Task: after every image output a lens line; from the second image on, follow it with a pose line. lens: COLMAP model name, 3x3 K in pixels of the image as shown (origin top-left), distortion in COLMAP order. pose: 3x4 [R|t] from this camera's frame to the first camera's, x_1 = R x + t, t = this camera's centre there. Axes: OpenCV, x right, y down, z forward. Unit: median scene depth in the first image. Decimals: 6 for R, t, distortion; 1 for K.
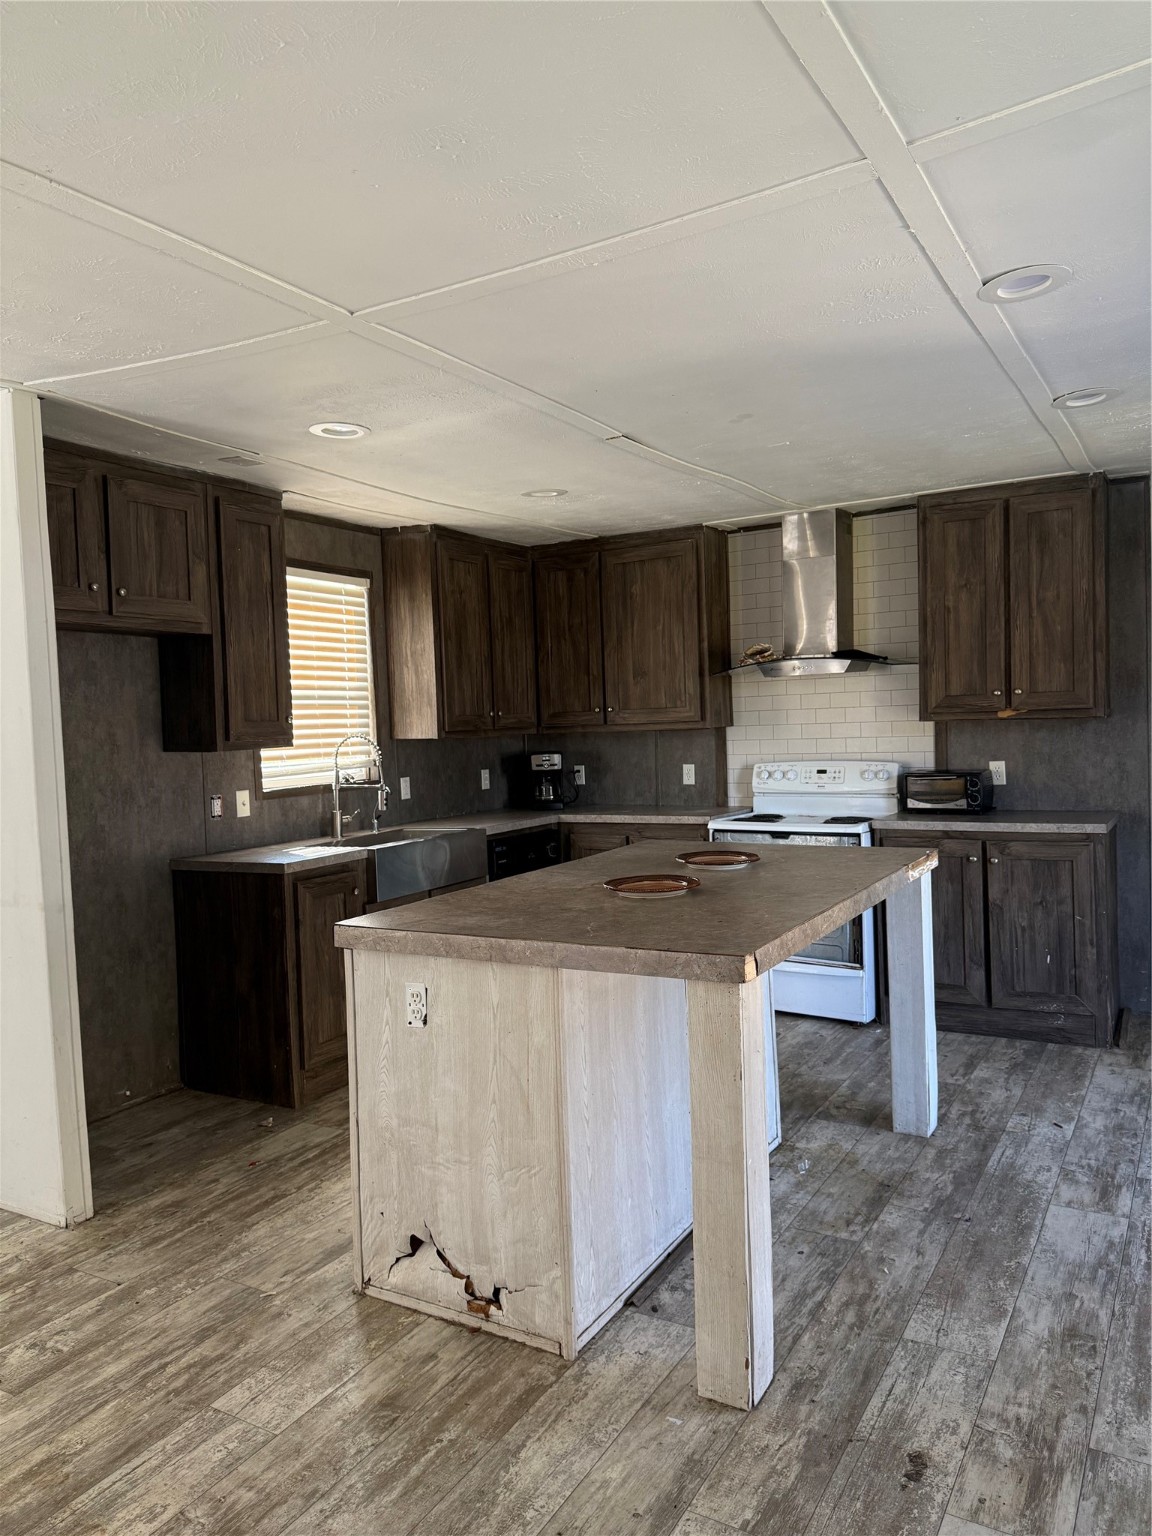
lens RADIAL K [[1102.4, 0, 582.5], [0, 1102.4, 773.0], [0, 0, 1]] dist [0.009831, -0.036284]
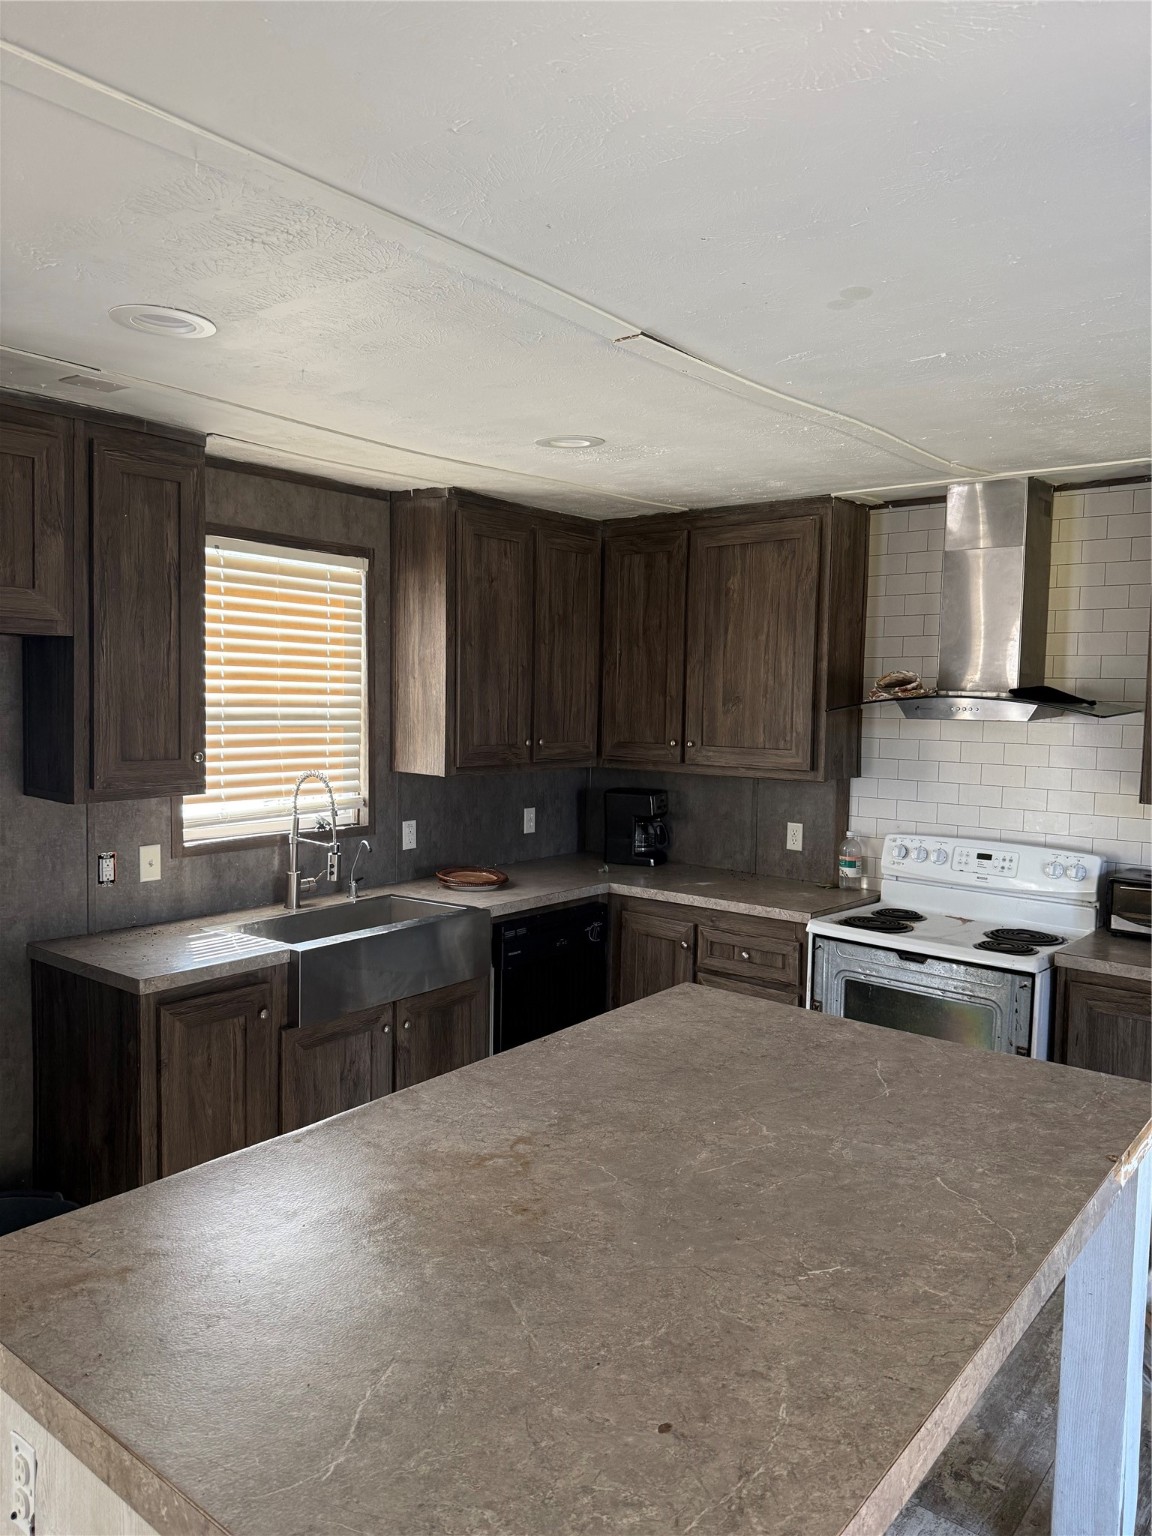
lens RADIAL K [[1102.4, 0, 566.0], [0, 1102.4, 761.6], [0, 0, 1]] dist [0.009831, -0.036284]
pose [[0.985367, 0.060658, -0.159287, 0.067234], [-0.058118, 0.998098, 0.020561, -0.061858], [0.160231, -0.011002, 0.987018, 0.281457]]
